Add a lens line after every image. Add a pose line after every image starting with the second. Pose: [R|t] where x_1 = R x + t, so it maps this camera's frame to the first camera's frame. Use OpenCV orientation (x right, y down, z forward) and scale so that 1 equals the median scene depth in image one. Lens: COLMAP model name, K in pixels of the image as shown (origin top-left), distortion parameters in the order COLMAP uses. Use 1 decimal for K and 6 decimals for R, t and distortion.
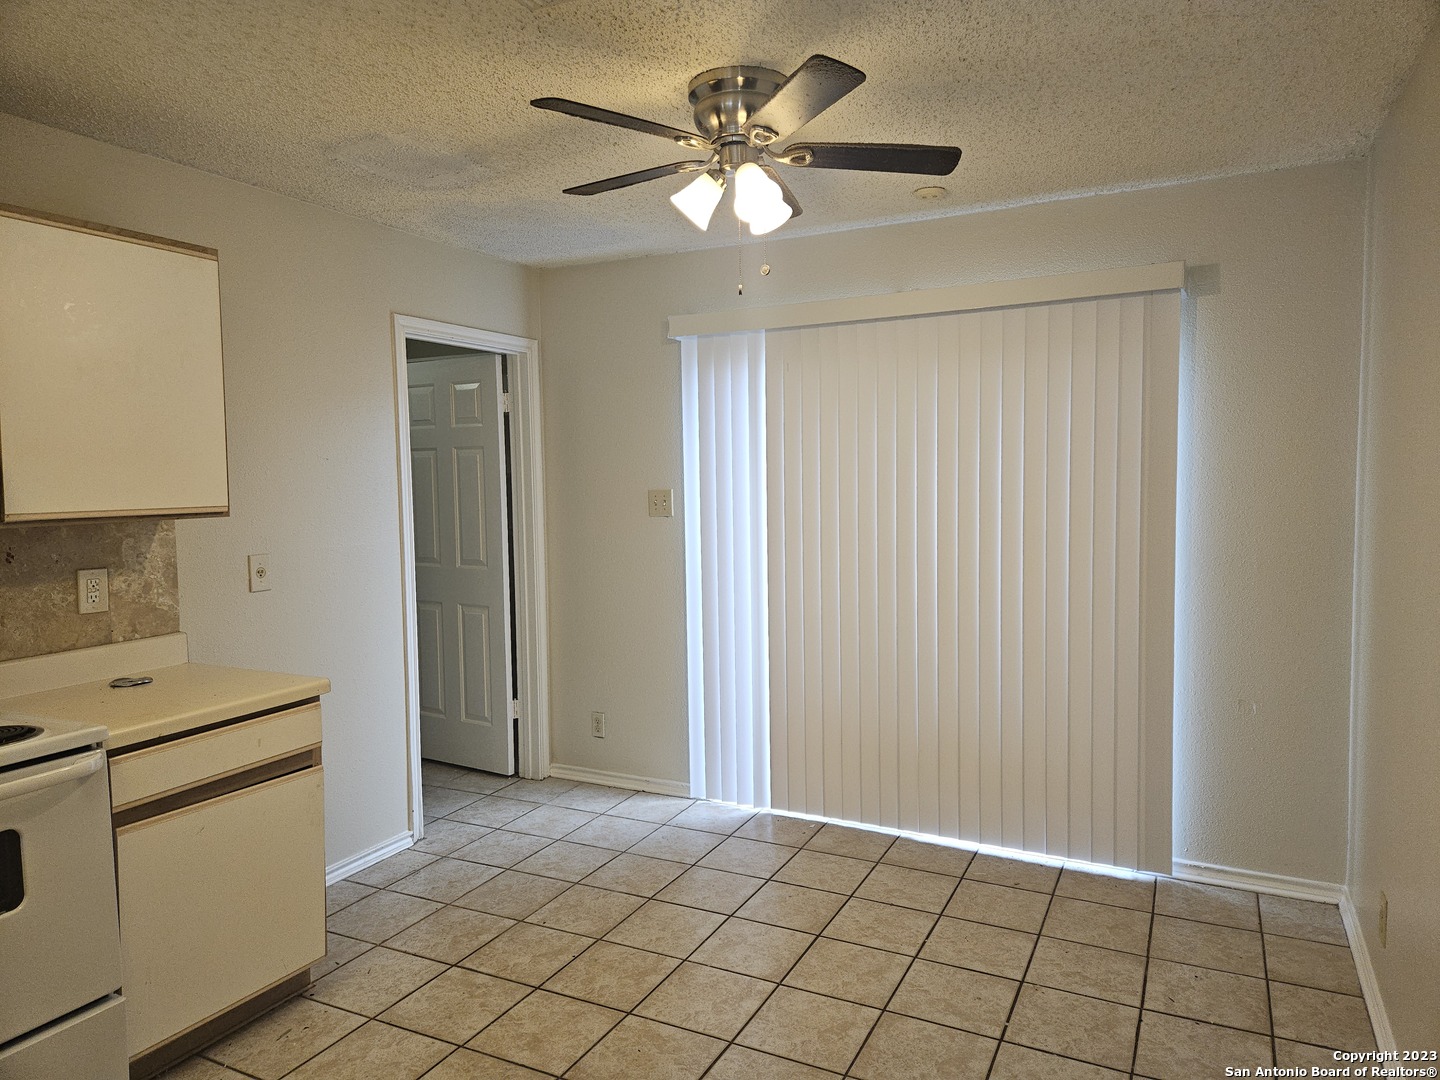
lens RADIAL K [[958.9, 0, 721.0], [0, 958.9, 535.0], [0, 0, 1]] dist [0.022805, -0.027664]
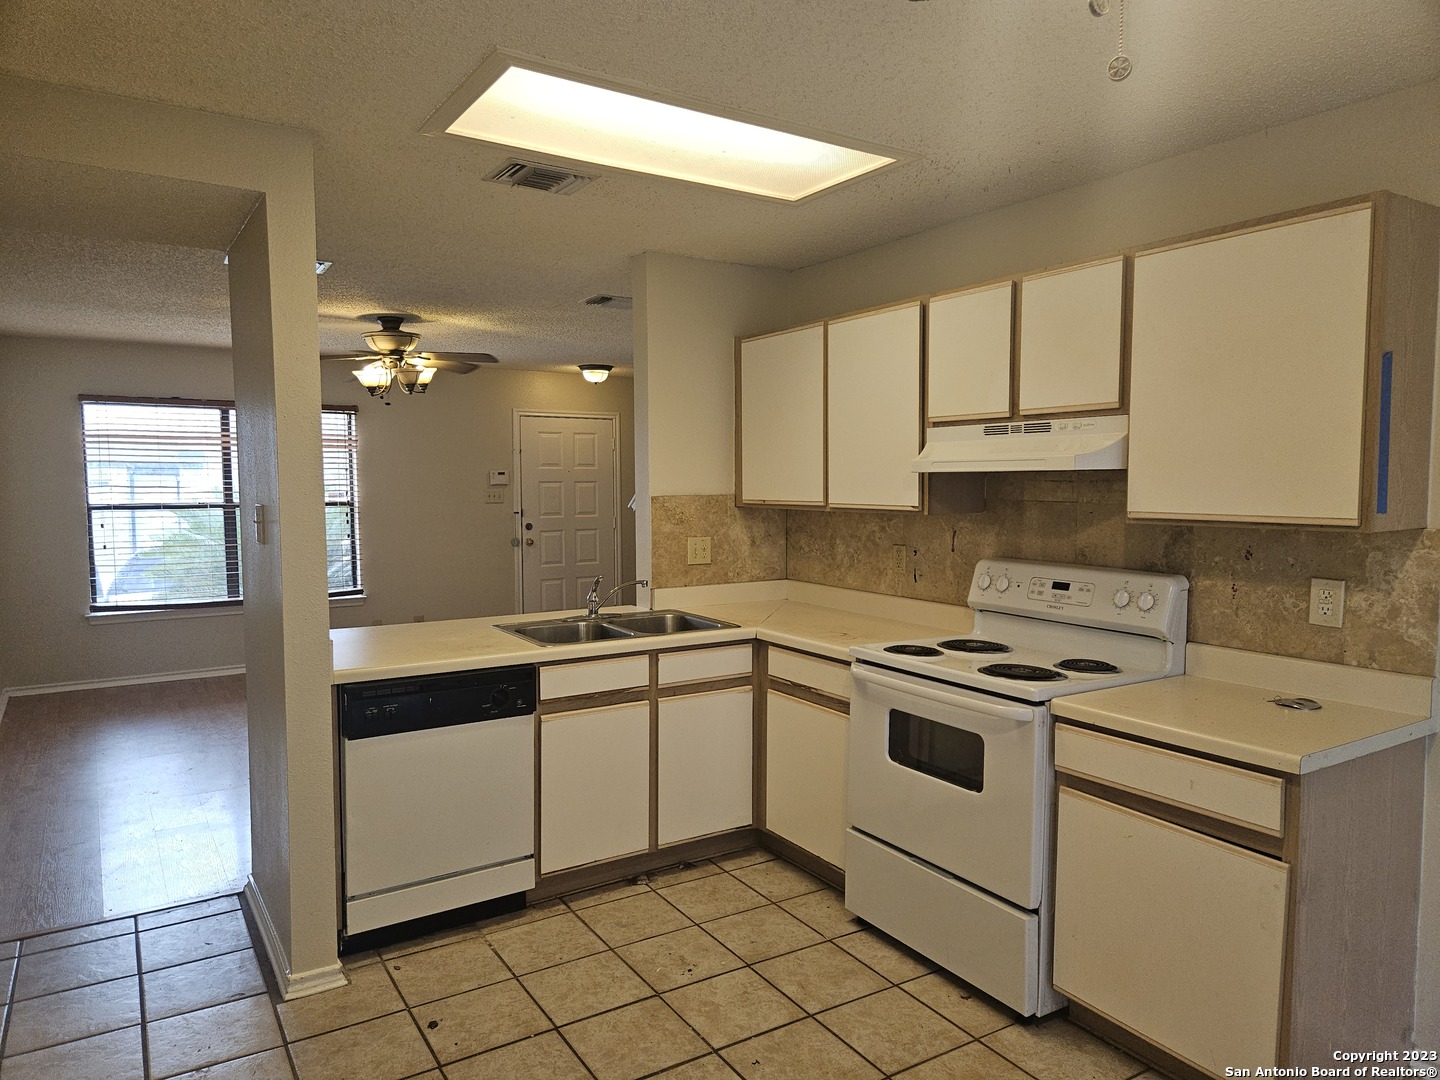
lens RADIAL K [[958.9, 0, 720.7], [0, 958.9, 542.7], [0, 0, 1]] dist [0.022805, -0.027664]
pose [[-0.520838, 0.067553, -0.850978, 0.450300], [-0.047665, 0.993007, 0.108001, -0.073618], [0.852324, 0.096813, -0.513976, 0.998839]]
